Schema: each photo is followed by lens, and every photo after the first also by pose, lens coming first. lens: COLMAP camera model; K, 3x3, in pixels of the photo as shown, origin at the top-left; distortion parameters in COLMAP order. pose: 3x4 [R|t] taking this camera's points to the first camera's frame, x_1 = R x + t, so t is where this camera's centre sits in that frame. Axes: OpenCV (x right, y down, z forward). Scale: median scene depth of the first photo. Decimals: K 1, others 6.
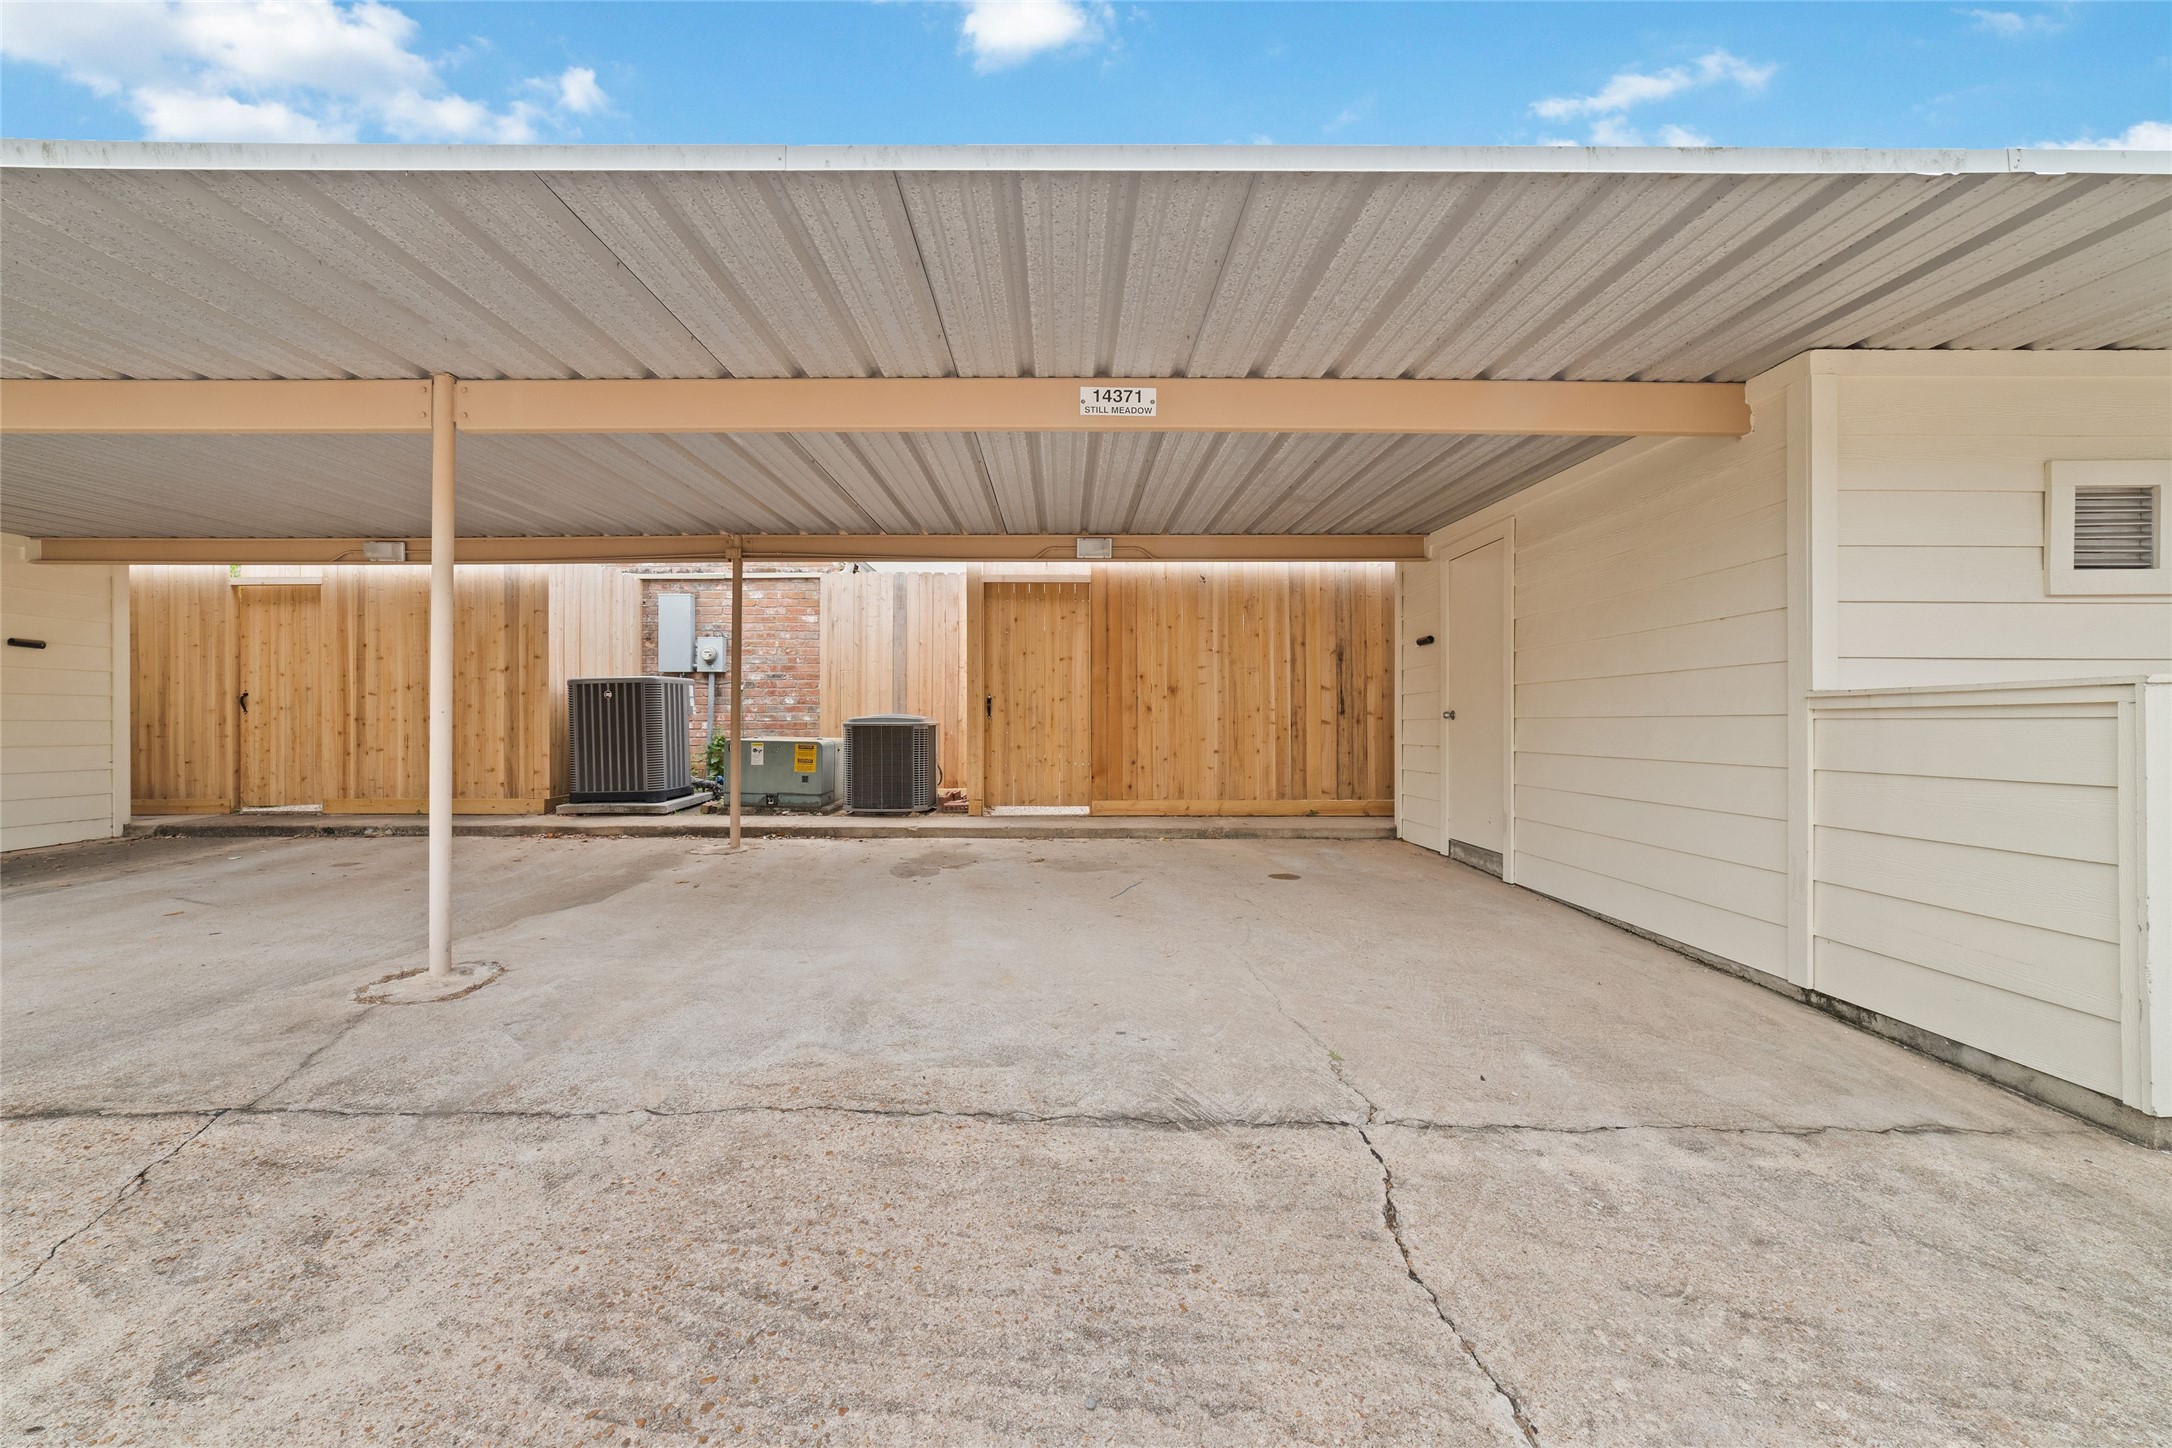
lens RADIAL K [[832.9, 0, 1067.0], [0, 832.9, 727.1], [0, 0, 1]] dist [-0.010850, 0.002682]
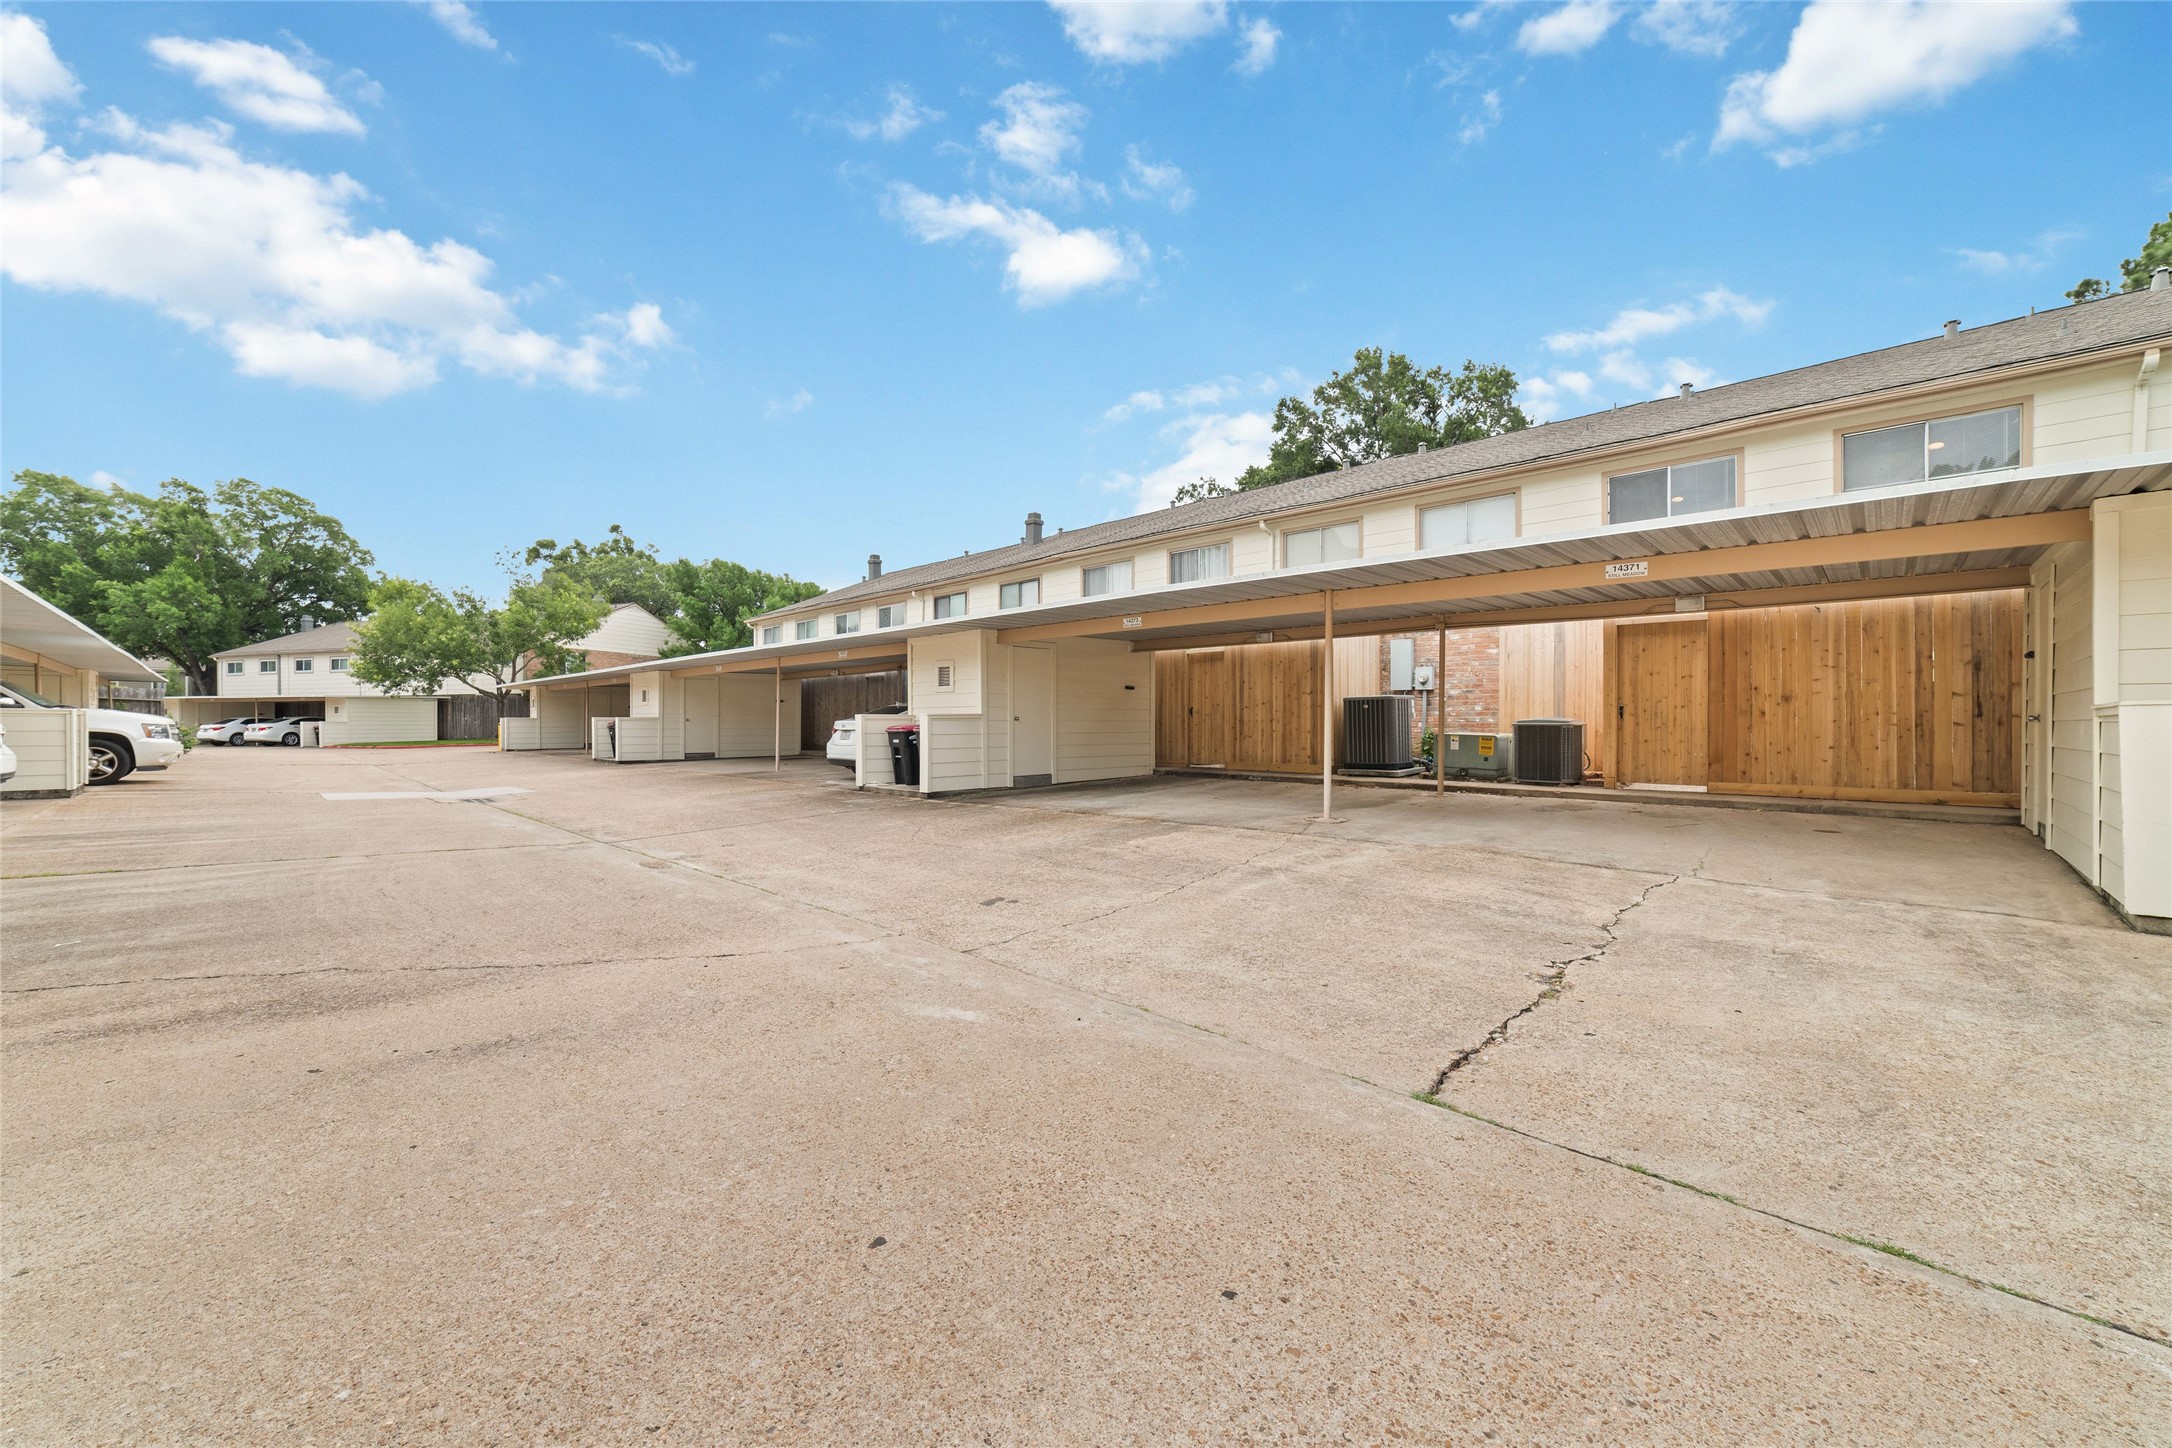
lens RADIAL K [[832.9, 0, 1081.8], [0, 832.9, 719.8], [0, 0, 1]] dist [-0.010850, 0.002682]
pose [[0.707369, 0.000115, -0.706845, 0.255640], [-0.006860, 0.999954, -0.006702, 0.004221], [0.706811, 0.009590, 0.707337, -0.650909]]
